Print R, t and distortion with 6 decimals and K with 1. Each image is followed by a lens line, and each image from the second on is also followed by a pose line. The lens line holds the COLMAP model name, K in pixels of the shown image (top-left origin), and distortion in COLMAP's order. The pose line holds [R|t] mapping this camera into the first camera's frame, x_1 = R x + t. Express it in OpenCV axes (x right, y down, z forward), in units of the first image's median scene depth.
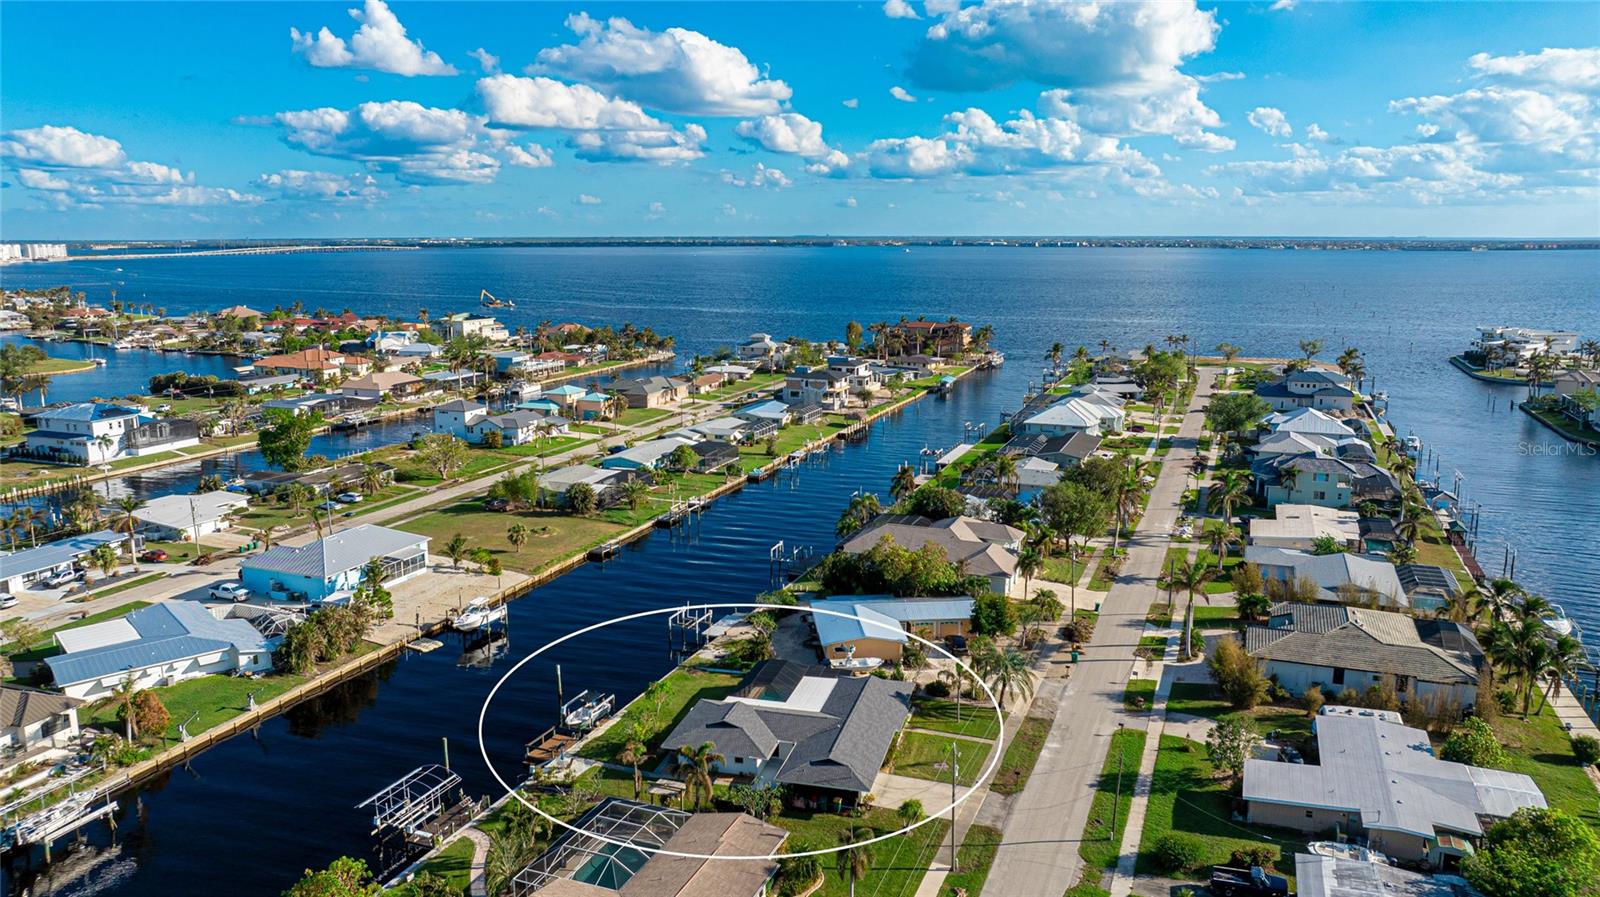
lens RADIAL K [[1119.3, 0, 801.0], [0, 1119.3, 467.9], [0, 0, 1]] dist [-0.042620, 0.048137]
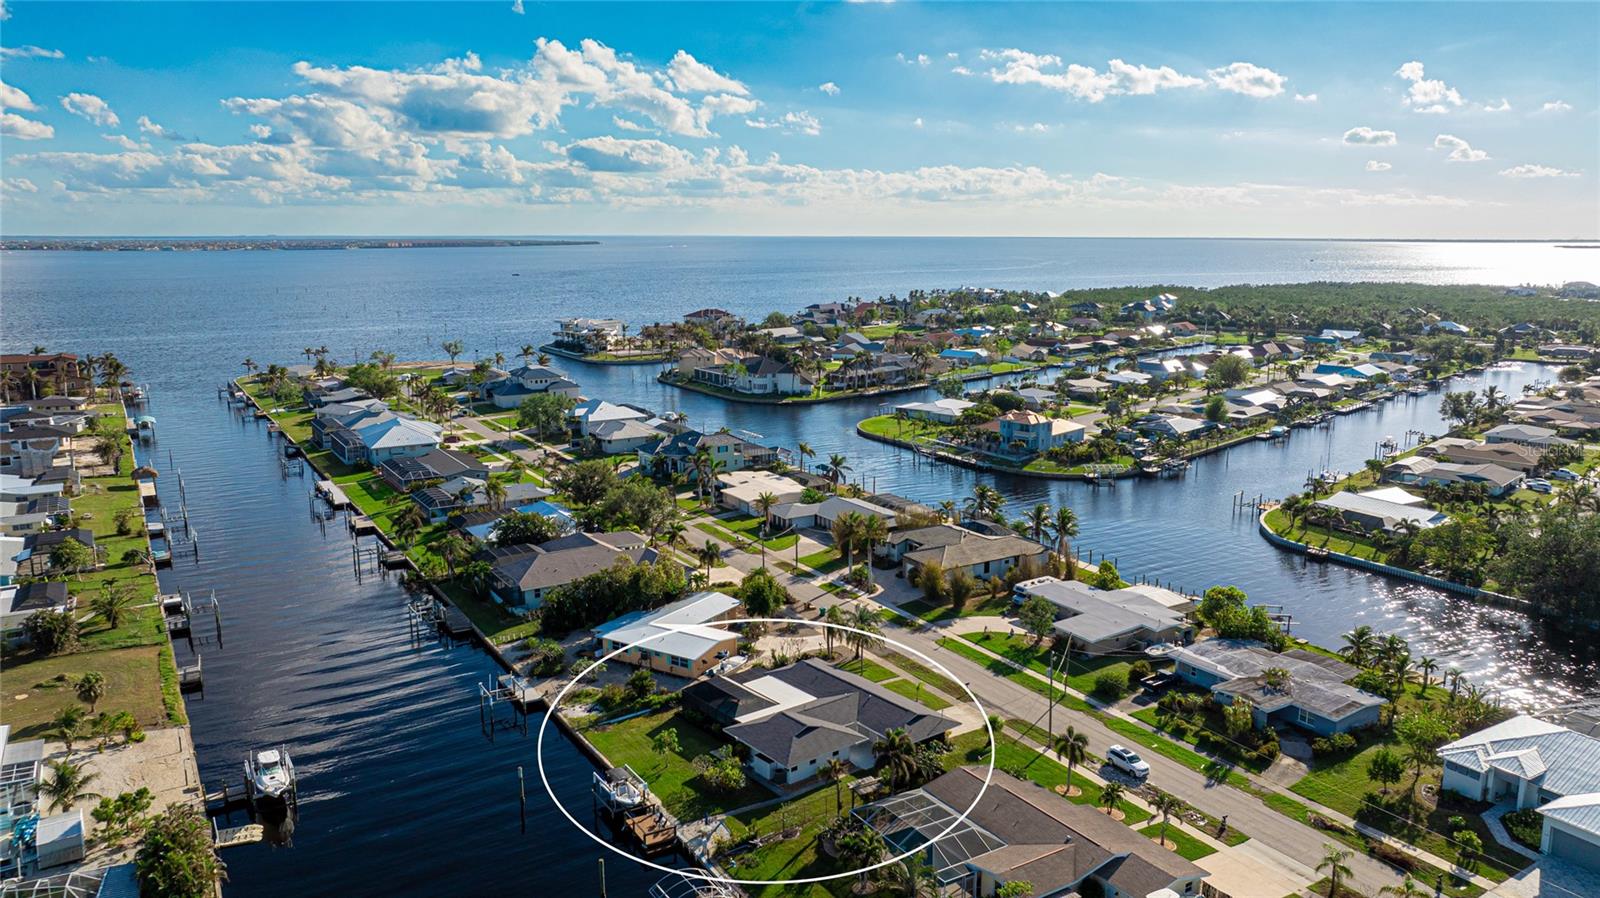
lens RADIAL K [[1140.1, 0, 799.7], [0, 1140.1, 452.1], [0, 0, 1]] dist [-0.013914, -0.004123]
pose [[0.594667, -0.149662, 0.789920, -0.274513], [0.162709, 0.984593, 0.064054, -0.031789], [-0.787335, 0.090436, 0.609856, 0.096002]]
